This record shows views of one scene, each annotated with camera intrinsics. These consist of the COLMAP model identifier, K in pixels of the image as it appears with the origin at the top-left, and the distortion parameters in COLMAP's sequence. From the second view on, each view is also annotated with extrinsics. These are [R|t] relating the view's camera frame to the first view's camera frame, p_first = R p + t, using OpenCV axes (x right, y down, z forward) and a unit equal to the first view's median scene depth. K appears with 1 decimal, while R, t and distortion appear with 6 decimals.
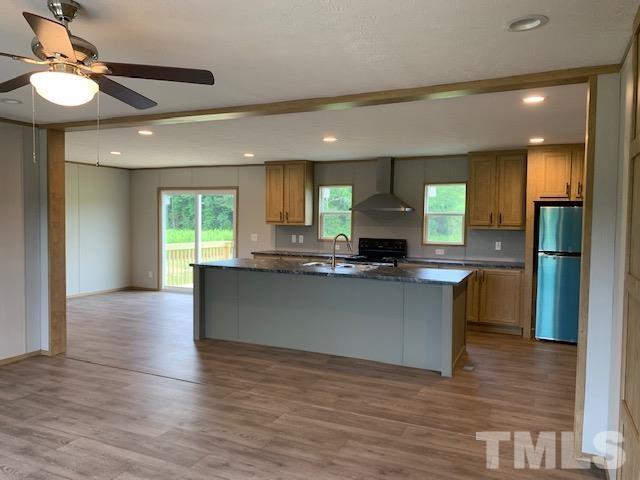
lens RADIAL K [[489.5, 0, 314.8], [0, 489.5, 242.2], [0, 0, 1]] dist [0.029138, -0.036278]
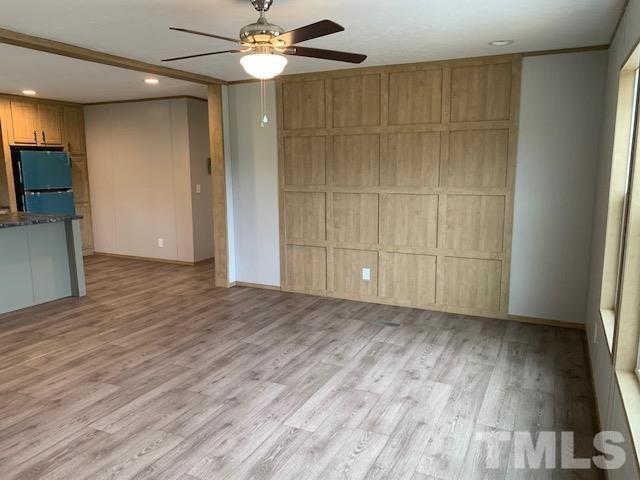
lens RADIAL K [[487.0, 0, 323.0], [0, 487.0, 245.8], [0, 0, 1]] dist [0.003059, -0.018938]
pose [[-0.007442, -0.175294, 0.984488, -0.791819], [0.045846, 0.983420, 0.175451, -0.025558], [-0.998921, 0.046441, 0.000718, 0.365767]]
